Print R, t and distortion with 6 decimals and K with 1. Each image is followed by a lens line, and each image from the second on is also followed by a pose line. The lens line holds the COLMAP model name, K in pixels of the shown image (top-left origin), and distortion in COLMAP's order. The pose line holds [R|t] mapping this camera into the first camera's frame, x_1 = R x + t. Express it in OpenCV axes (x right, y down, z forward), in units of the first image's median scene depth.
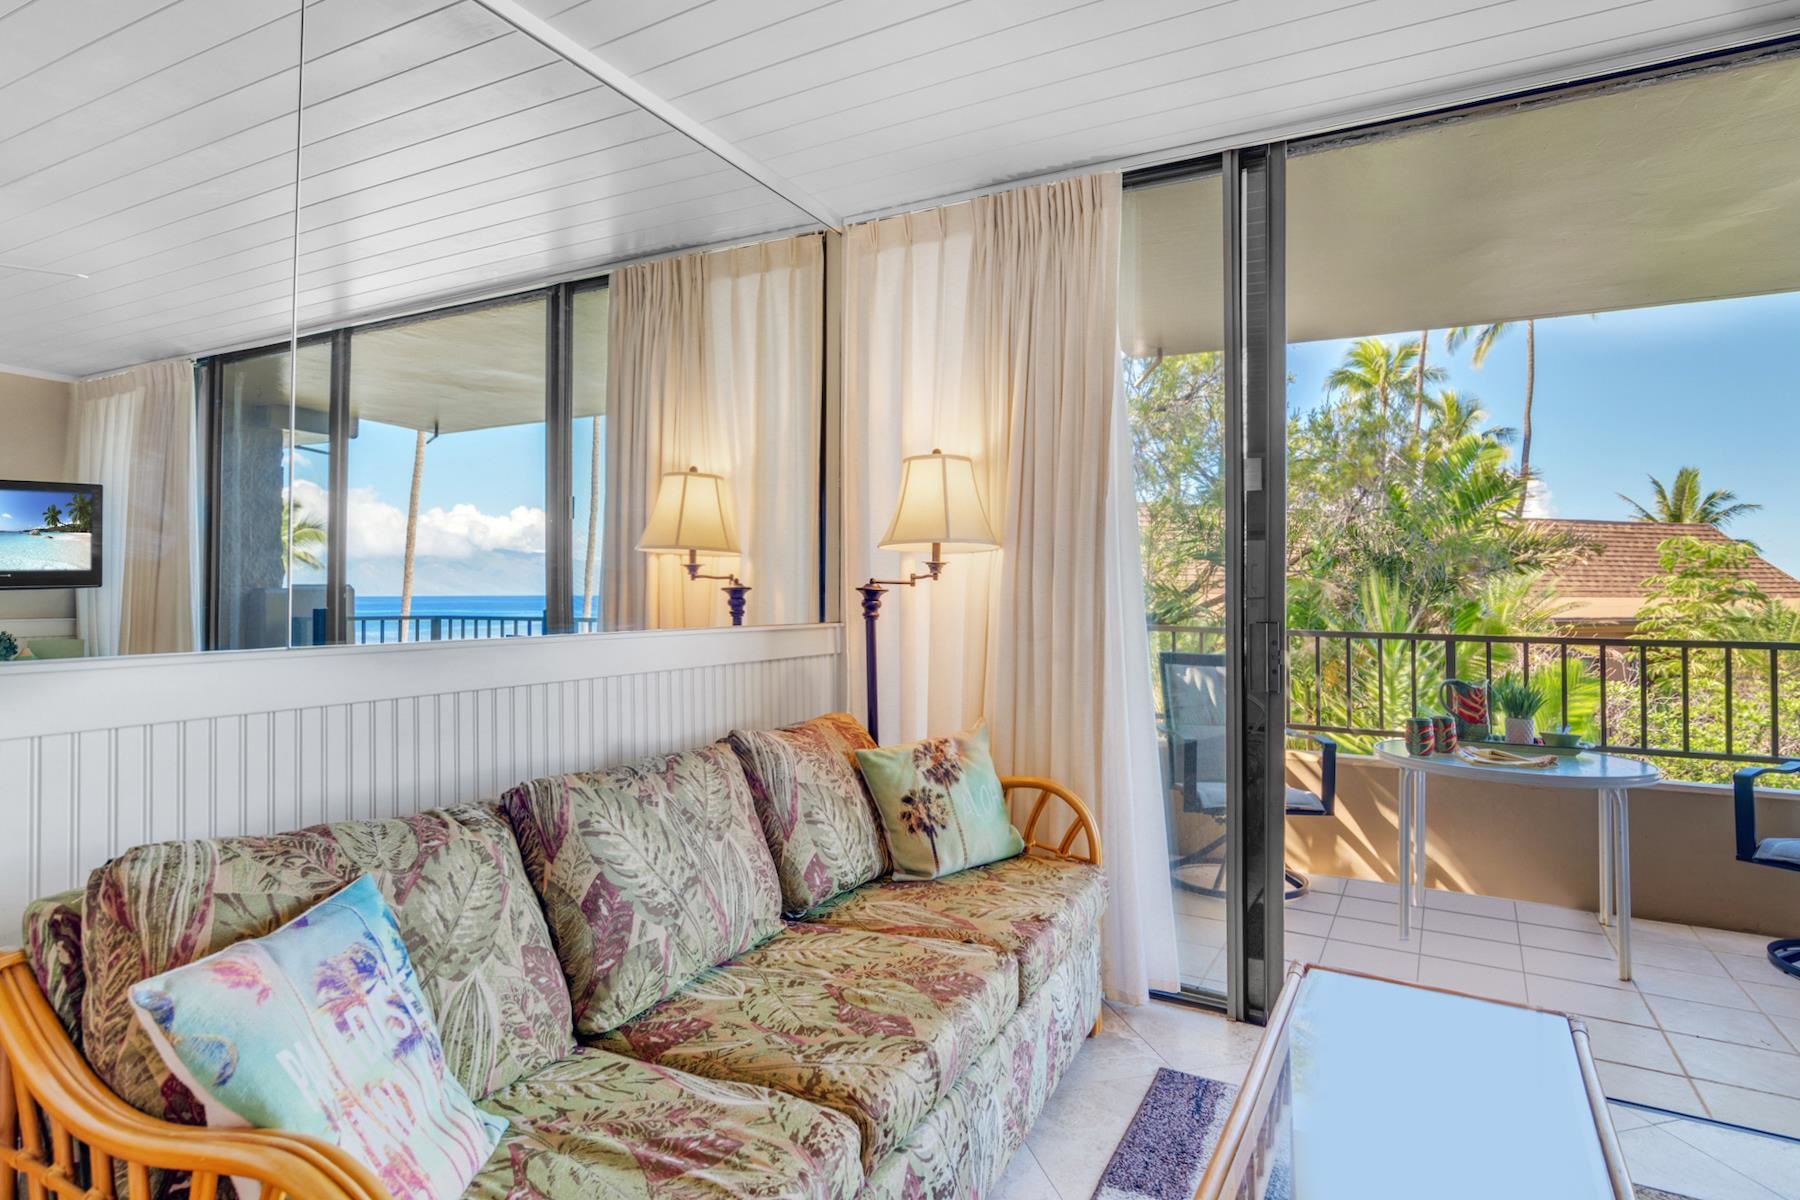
lens RADIAL K [[939.5, 0, 900.1], [0, 939.5, 573.0], [0, 0, 1]] dist [-0.062535, 0.028260]
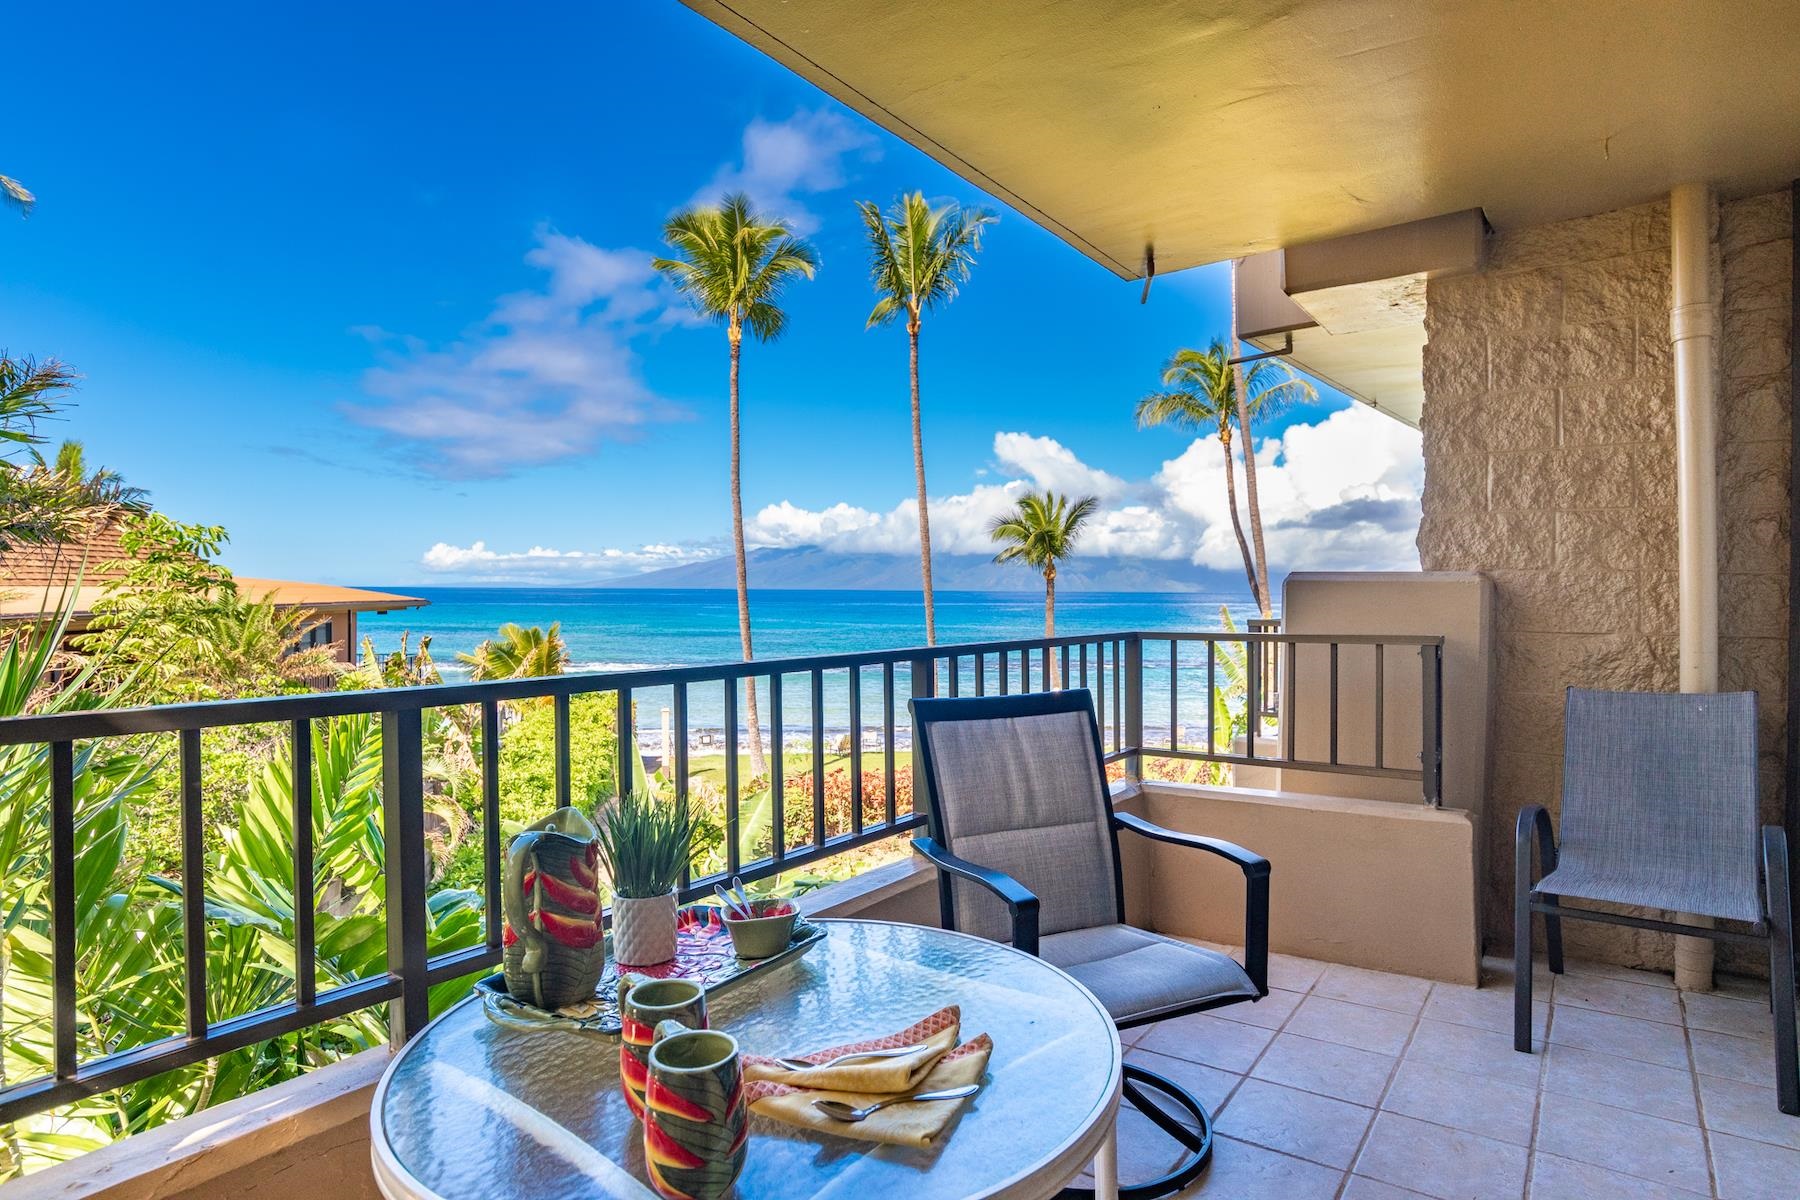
lens RADIAL K [[974.2, 0, 905.1], [0, 974.2, 598.6], [0, 0, 1]] dist [-0.054690, 0.033689]
pose [[0.112672, -0.017859, 0.993472, 0.327545], [-0.021236, 0.999567, 0.020377, 0.025916], [-0.993405, -0.023393, 0.112244, 0.981717]]
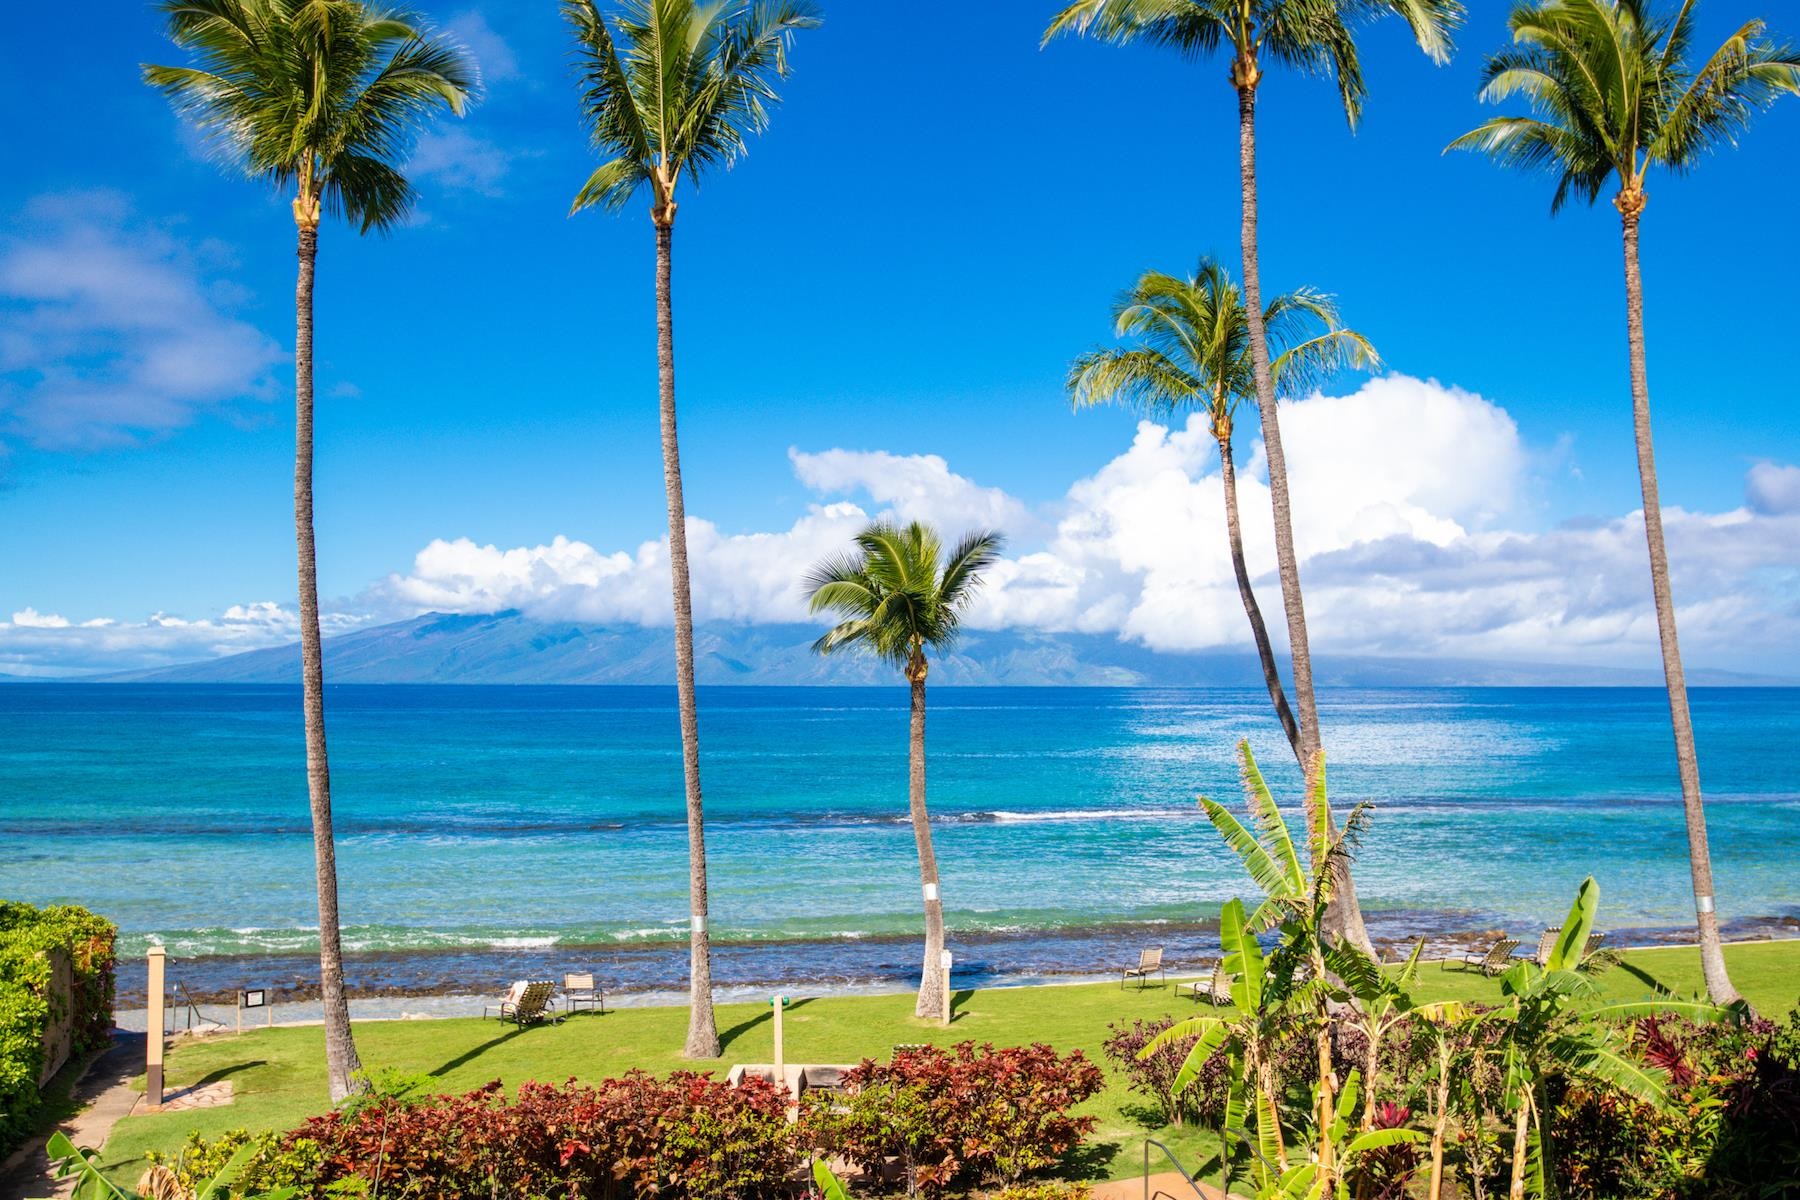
lens RADIAL K [[1615.9, 0, 907.6], [0, 1615.9, 606.8], [0, 0, 1]] dist [-0.048425, 0.022487]
pose [[-0.028619, 0.038297, 0.998856, 1.500237], [-0.018319, 0.999078, -0.038830, -0.083103], [-0.999423, -0.019409, -0.027891, 0.938488]]
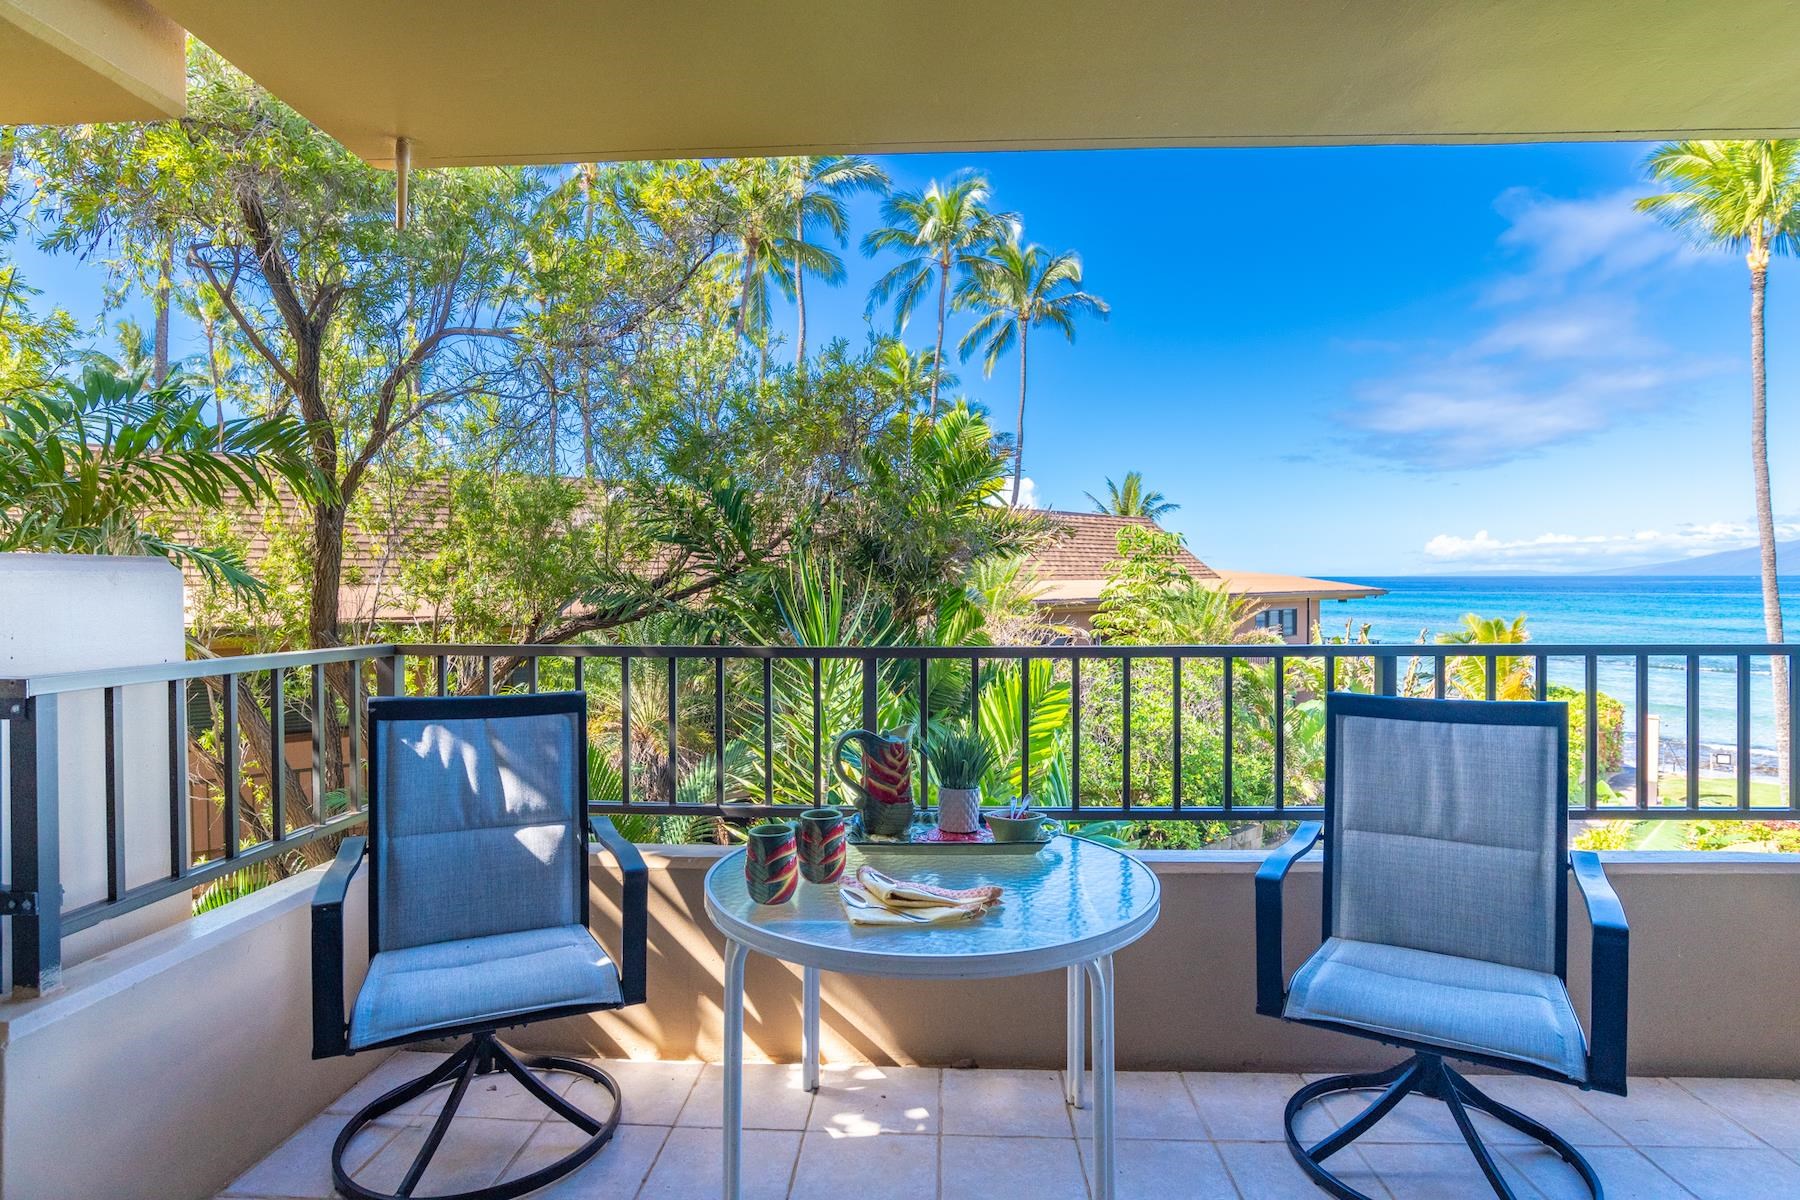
lens RADIAL K [[915.9, 0, 904.1], [0, 915.9, 595.0], [0, 0, 1]] dist [-0.059862, 0.026595]
pose [[0.891218, -0.021410, 0.453069, 0.434949], [0.005012, 0.999289, 0.037363, 0.010704], [-0.453547, -0.031027, 0.890692, 0.564074]]
